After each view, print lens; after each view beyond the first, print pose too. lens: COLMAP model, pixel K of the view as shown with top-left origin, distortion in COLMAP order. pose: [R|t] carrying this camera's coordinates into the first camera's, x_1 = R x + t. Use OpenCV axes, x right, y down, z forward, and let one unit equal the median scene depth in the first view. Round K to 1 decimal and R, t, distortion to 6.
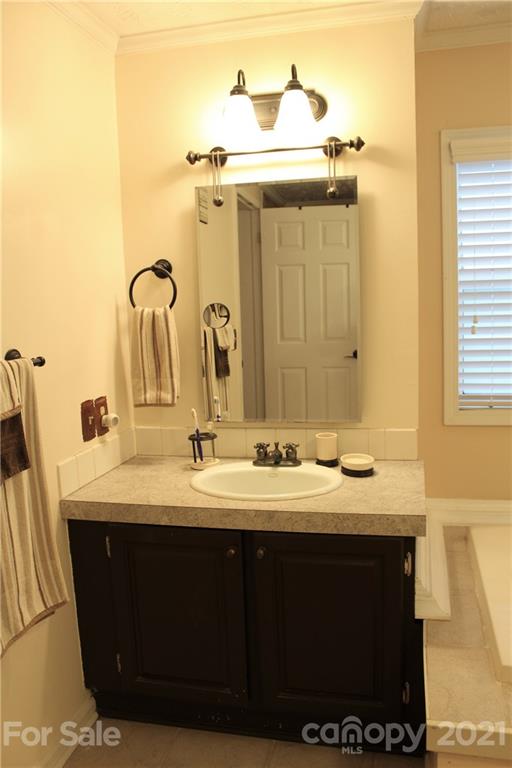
lens RADIAL K [[654.0, 0, 271.8], [0, 654.0, 395.6], [0, 0, 1]] dist [-0.119284, 0.085217]
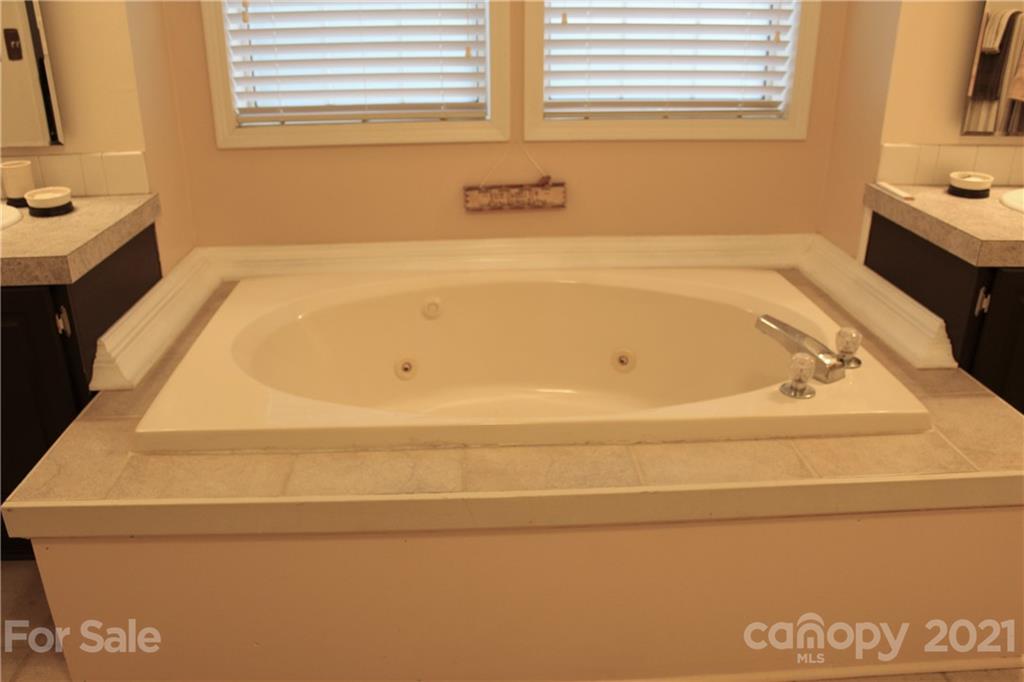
lens RADIAL K [[872.0, 0, 512.1], [0, 872.0, 339.1], [0, 0, 1]] dist [-0.119284, 0.085217]
pose [[0.964749, -0.070583, 0.253530, 0.382334], [0.012420, 0.974500, 0.224042, 0.049594], [-0.262879, -0.212996, 0.941025, -0.082289]]
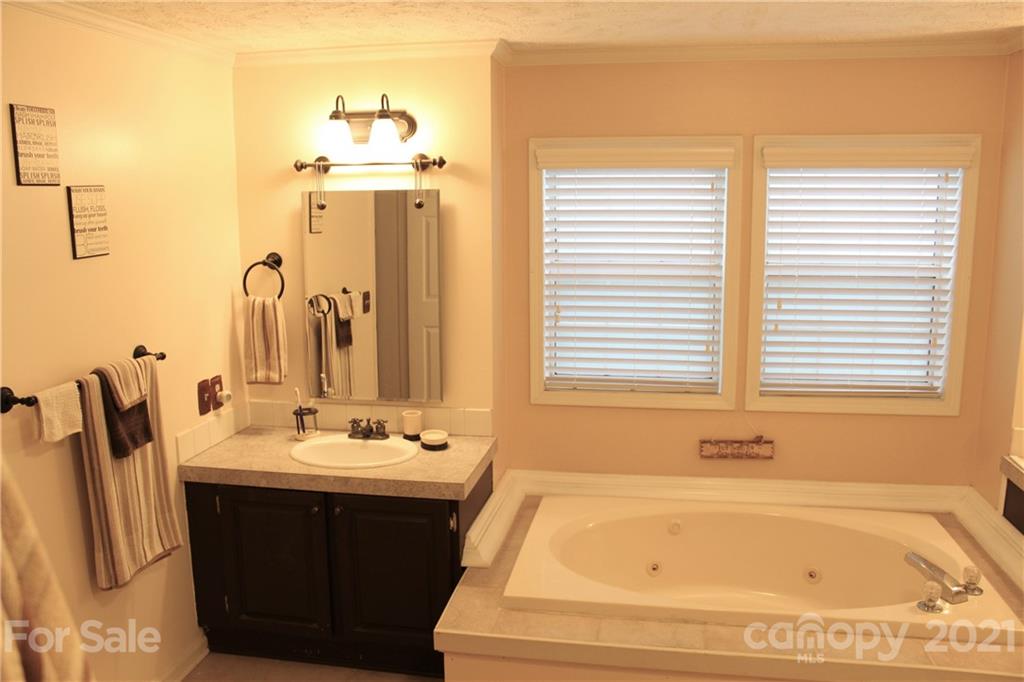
lens RADIAL K [[872.0, 0, 512.5], [0, 872.0, 346.8], [0, 0, 1]] dist [-0.119284, 0.085217]
pose [[0.999167, 0.019866, 0.035646, 0.210932], [-0.020624, 0.999566, 0.021013, -0.094965], [-0.035214, -0.021730, 0.999144, -0.554351]]
